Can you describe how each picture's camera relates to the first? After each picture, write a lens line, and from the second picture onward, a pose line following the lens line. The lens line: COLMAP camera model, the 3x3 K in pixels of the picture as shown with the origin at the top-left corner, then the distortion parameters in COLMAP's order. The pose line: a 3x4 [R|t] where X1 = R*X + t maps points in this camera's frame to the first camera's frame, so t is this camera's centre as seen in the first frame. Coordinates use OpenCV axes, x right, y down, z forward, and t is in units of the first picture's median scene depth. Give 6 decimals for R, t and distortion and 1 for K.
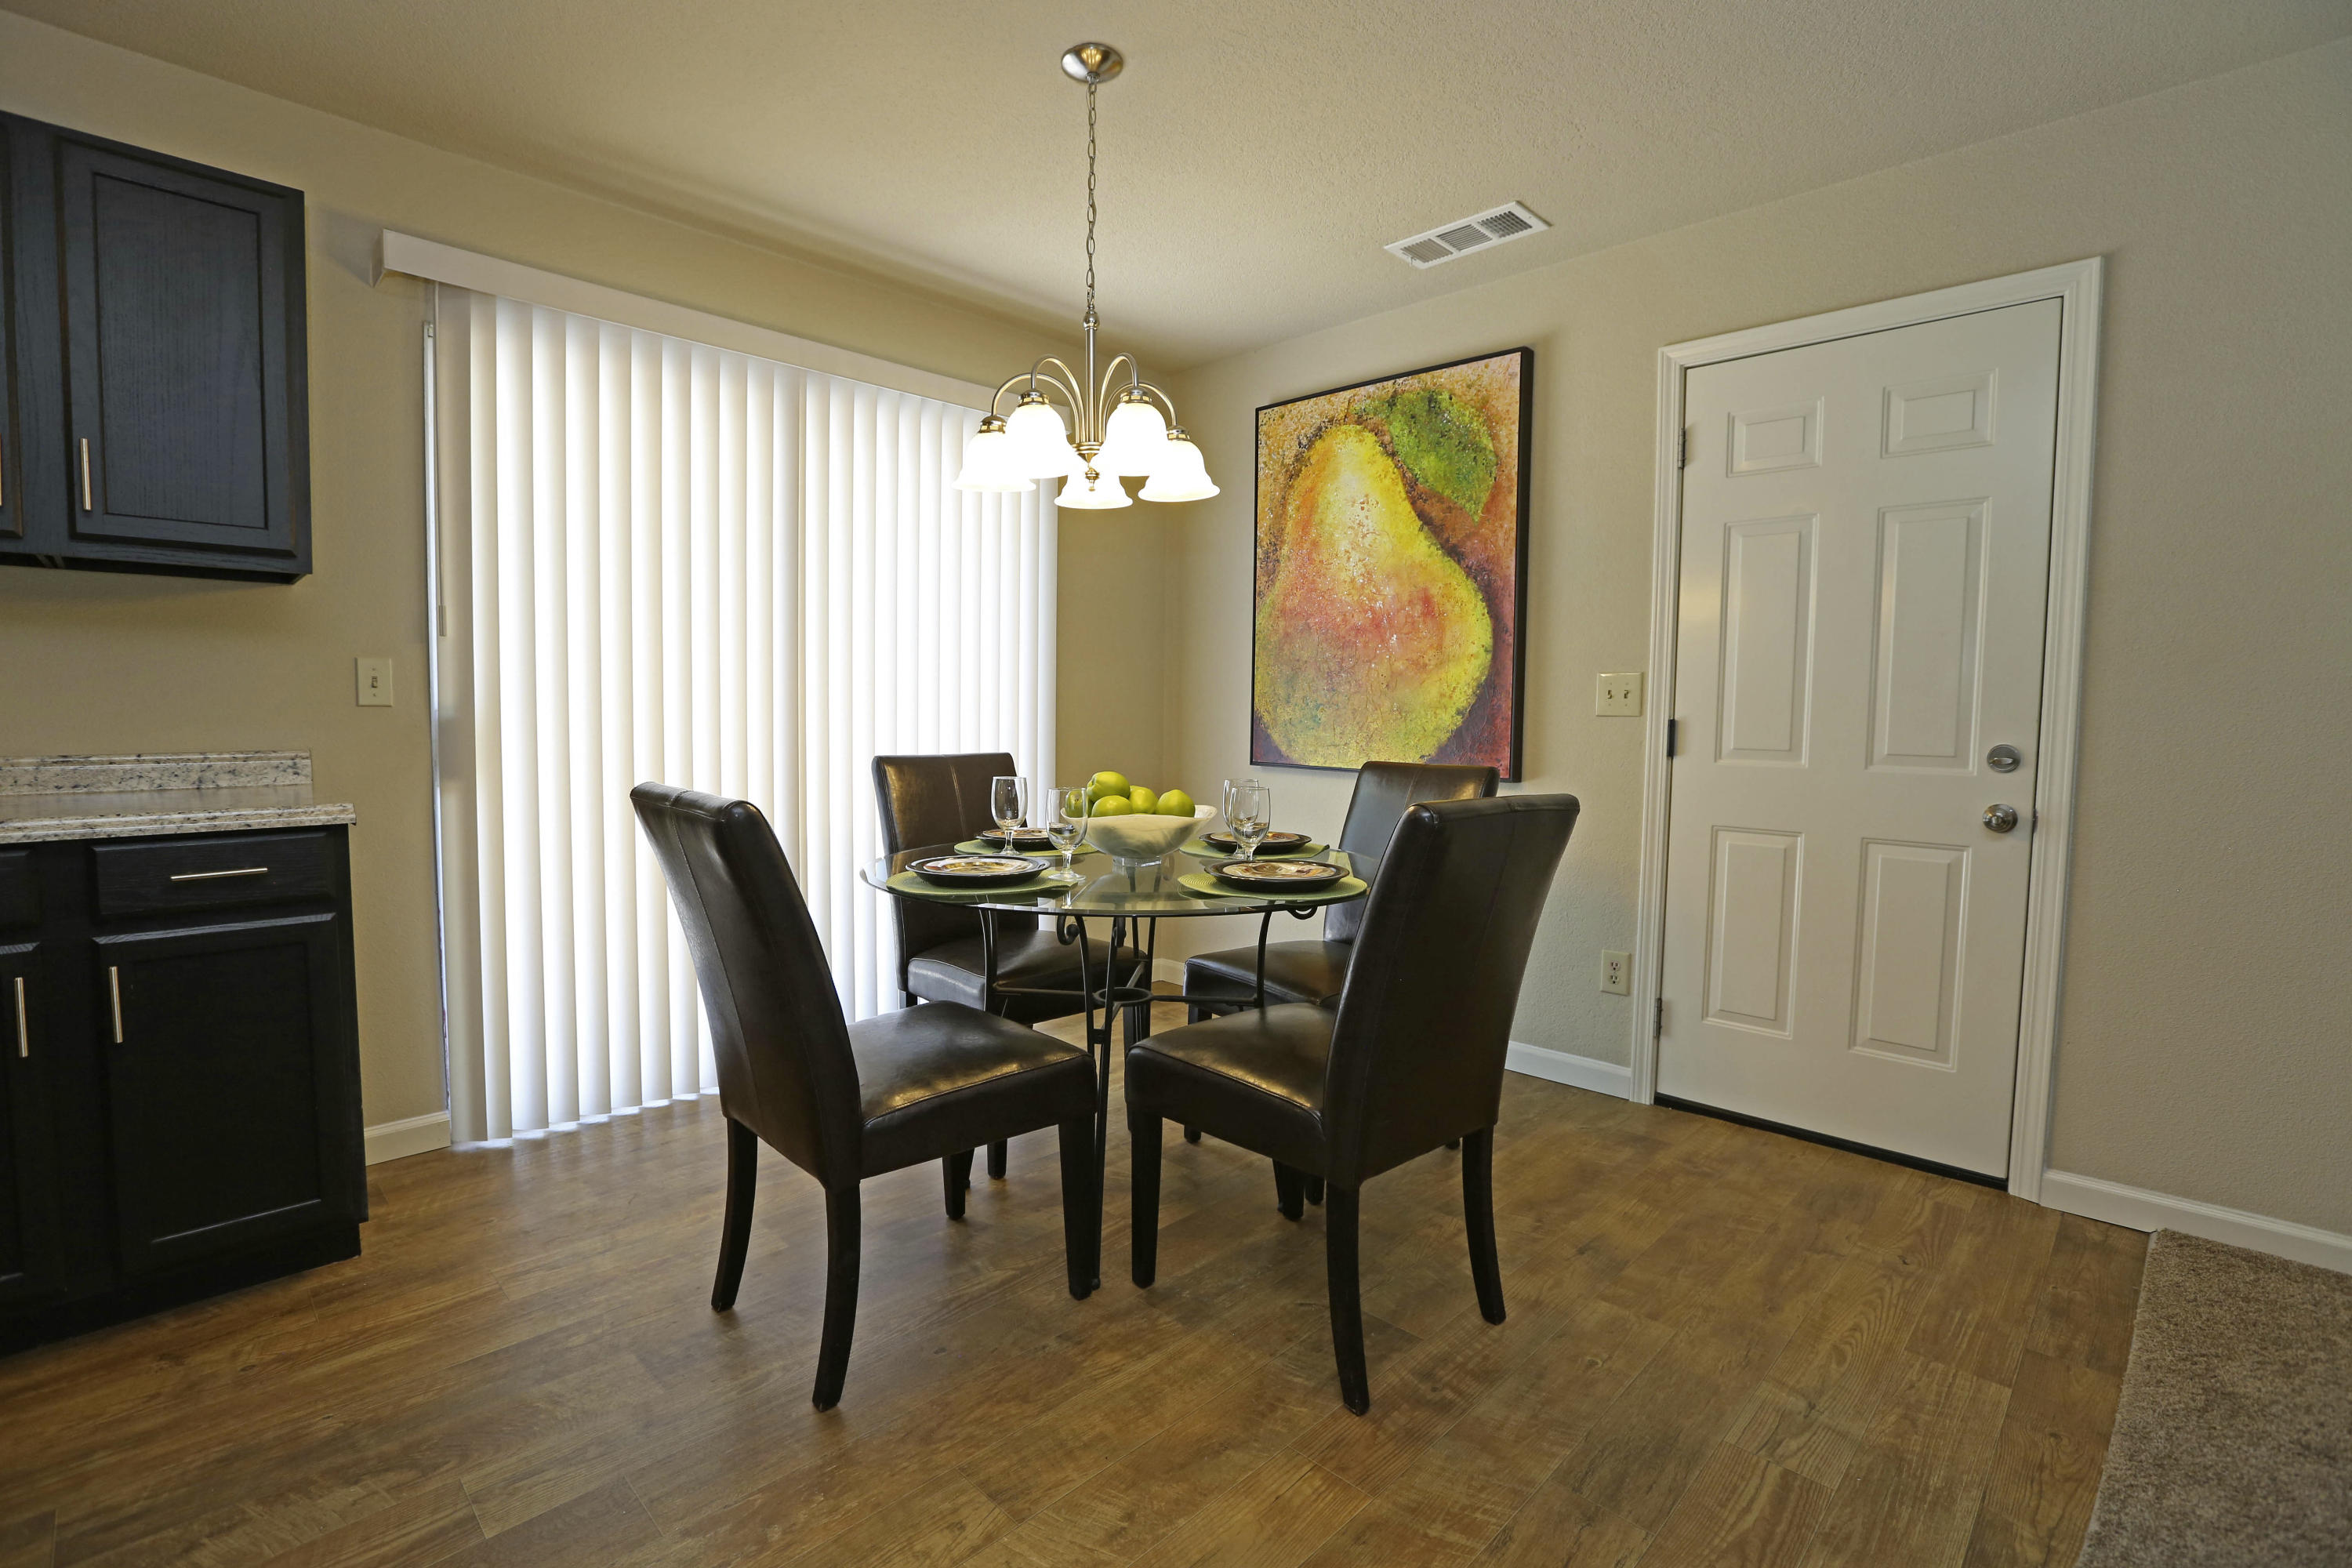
lens RADIAL K [[1072.2, 0, 1181.8], [0, 1072.2, 780.0], [0, 0, 1]] dist [-0.023971, 0.000030]
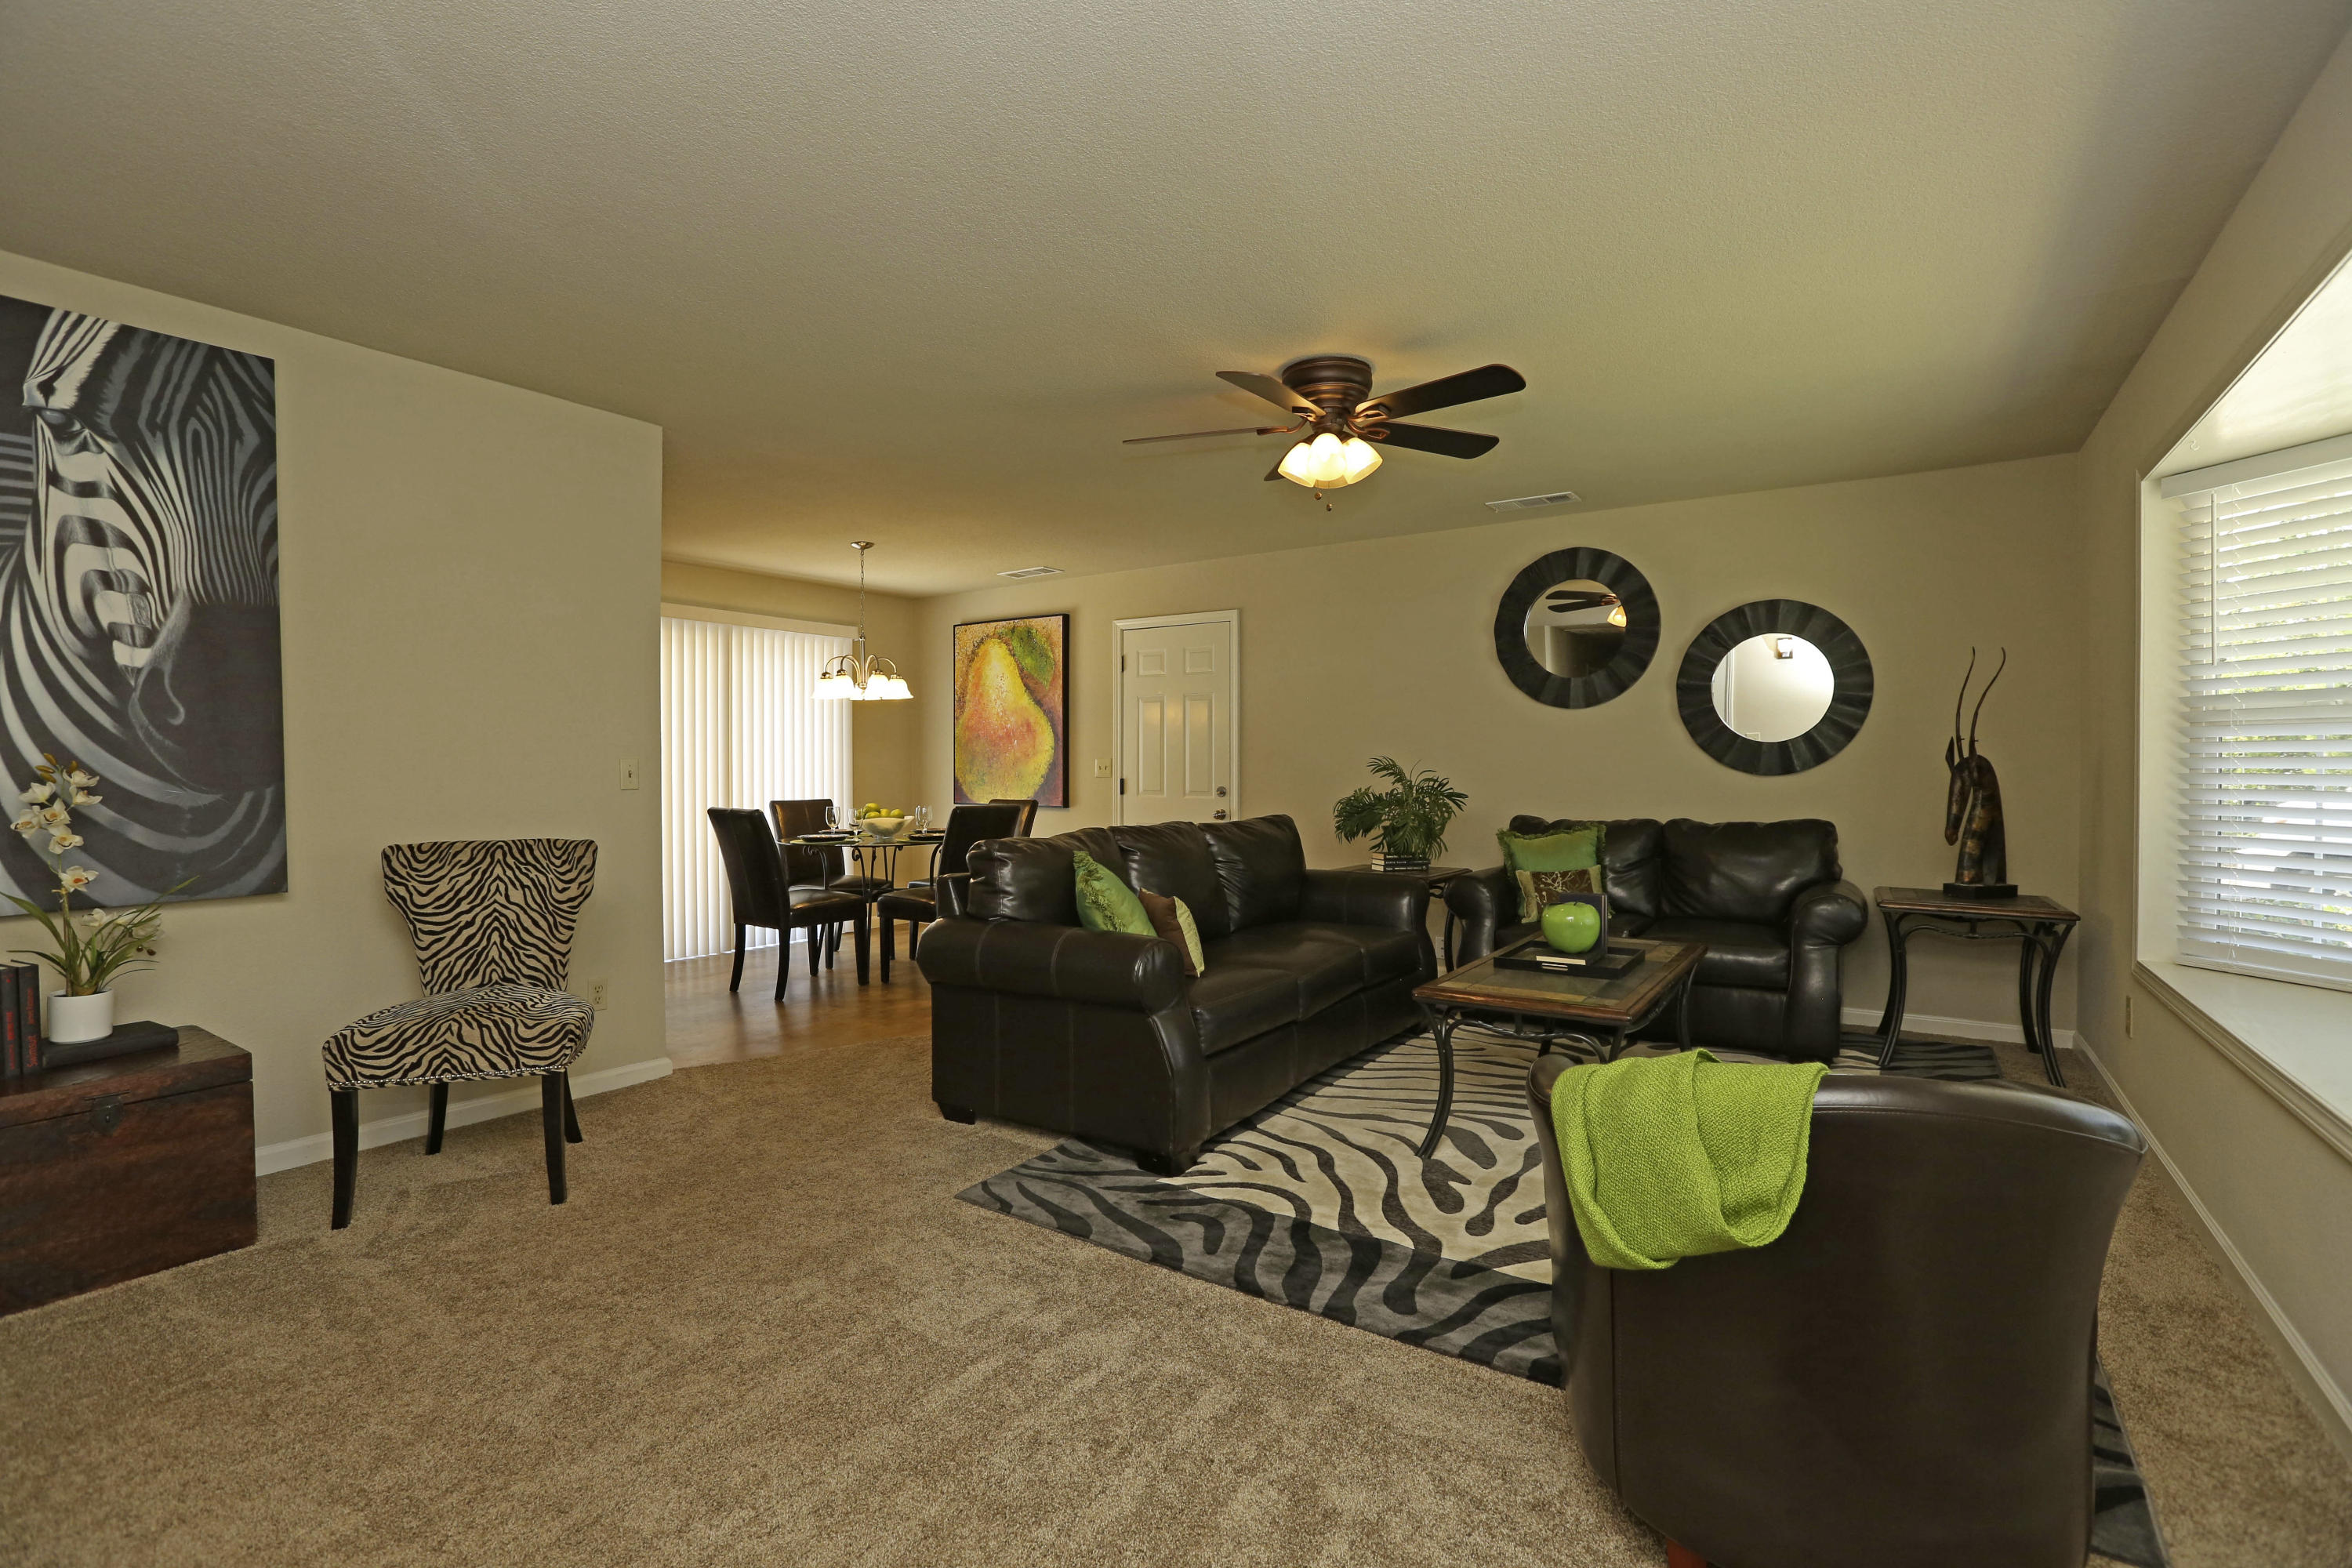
lens RADIAL K [[1072.2, 0, 1157.6], [0, 1072.2, 777.7], [0, 0, 1]] dist [-0.023971, 0.000030]
pose [[0.986771, -0.018588, 0.161054, 0.158575], [0.027577, 0.998173, -0.053761, 0.071133], [-0.159761, 0.057491, 0.985480, -1.345309]]
